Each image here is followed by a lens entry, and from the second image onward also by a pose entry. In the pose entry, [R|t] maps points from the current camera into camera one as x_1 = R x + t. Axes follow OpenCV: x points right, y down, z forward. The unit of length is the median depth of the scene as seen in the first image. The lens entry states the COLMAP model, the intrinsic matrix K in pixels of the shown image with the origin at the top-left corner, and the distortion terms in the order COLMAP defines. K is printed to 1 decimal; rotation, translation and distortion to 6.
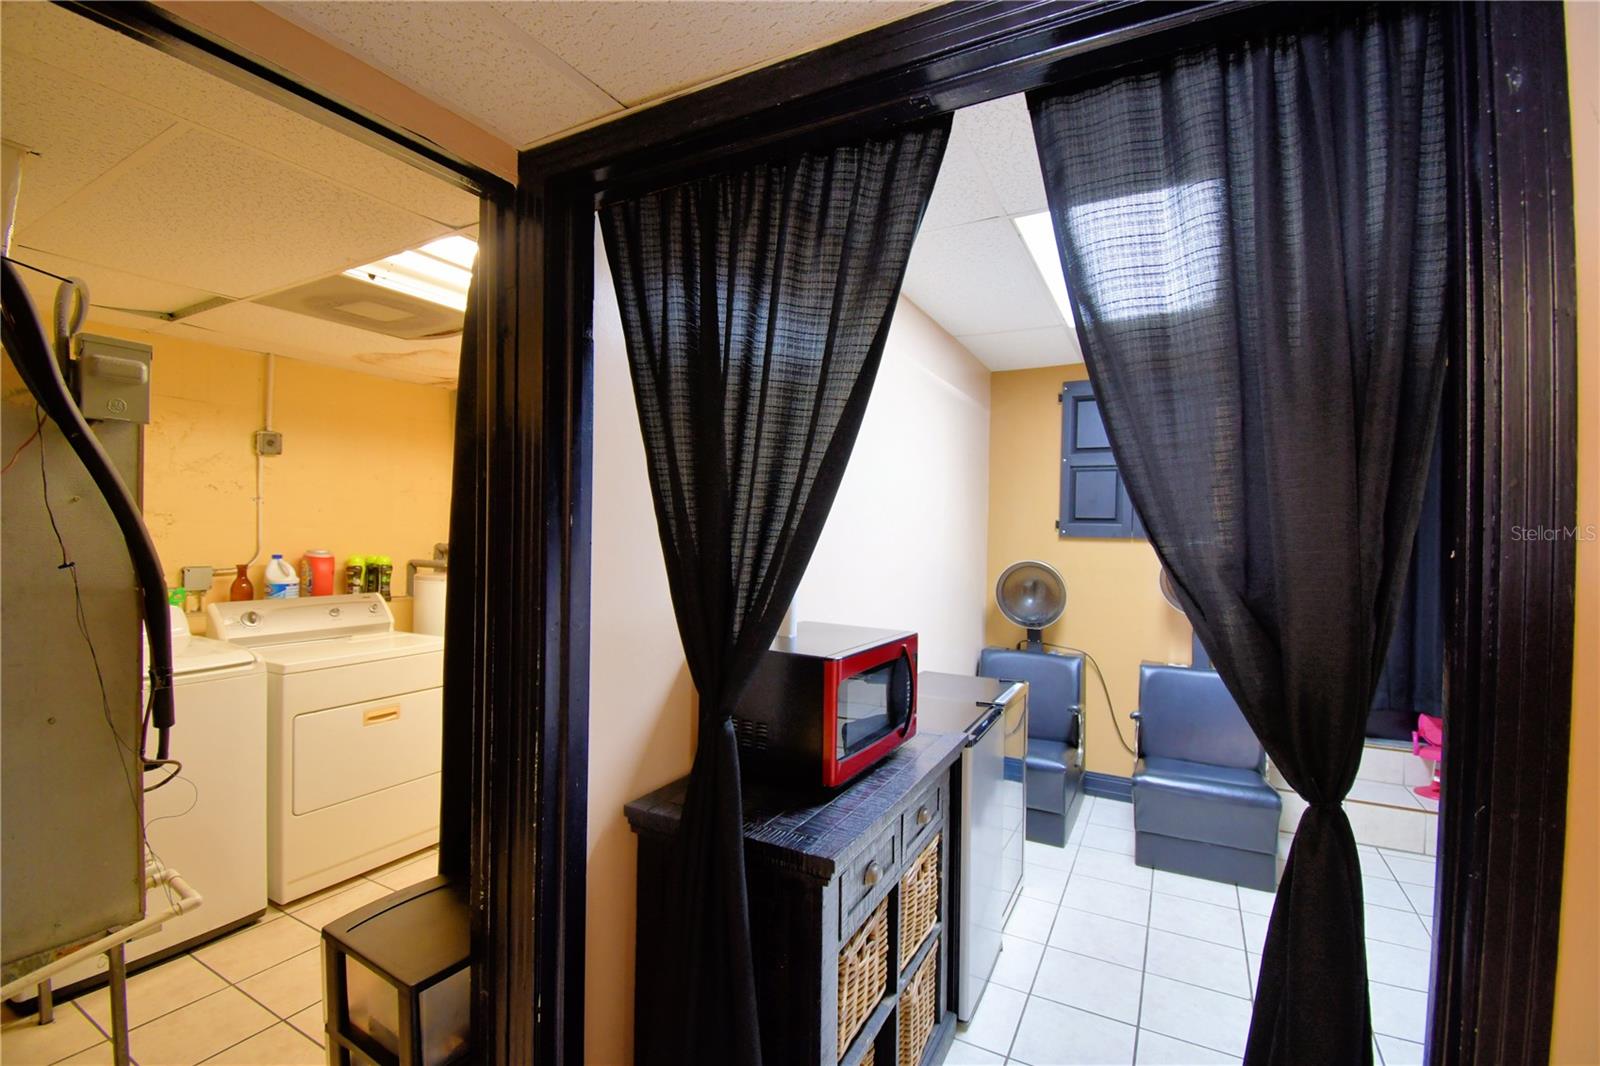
lens RADIAL K [[701.4, 0, 798.1], [0, 701.4, 533.1], [0, 0, 1]] dist [0.021375, -0.027041]
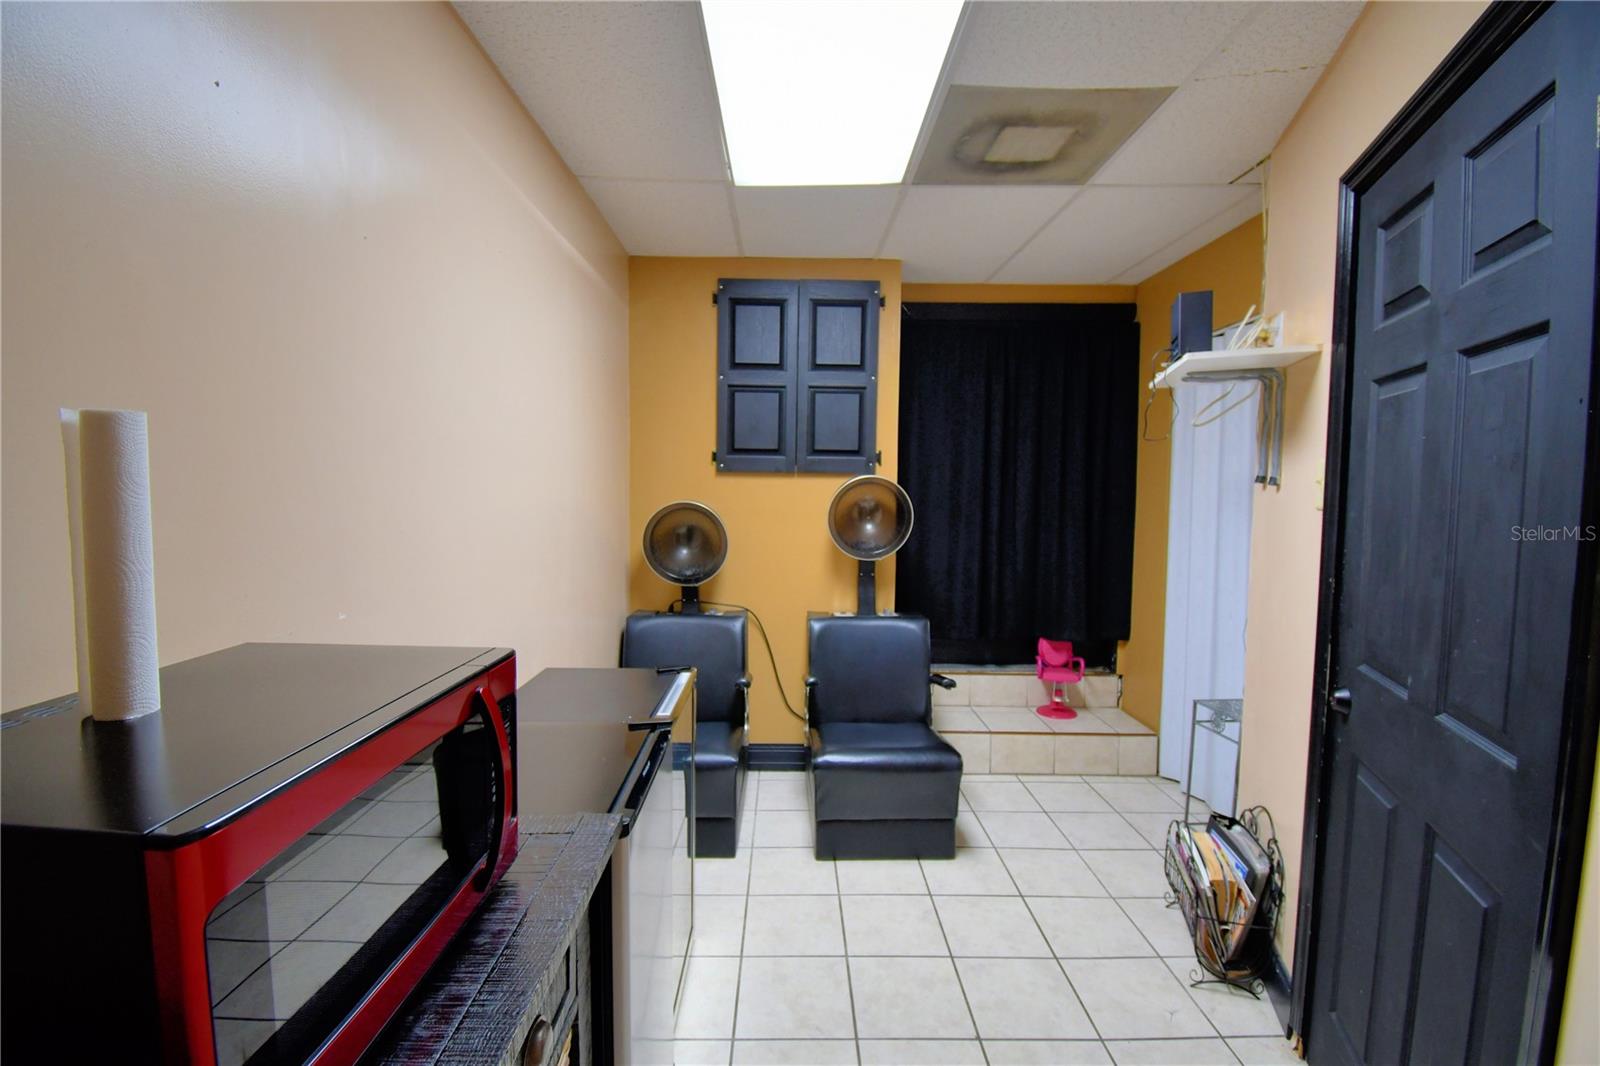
lens RADIAL K [[701.4, 0, 798.1], [0, 701.4, 533.1], [0, 0, 1]] dist [0.021375, -0.027041]
pose [[0.871972, -0.042868, 0.487676, 0.056447], [0.004660, 0.996841, 0.079291, 0.013071], [-0.489534, -0.066867, 0.869416, 0.256827]]
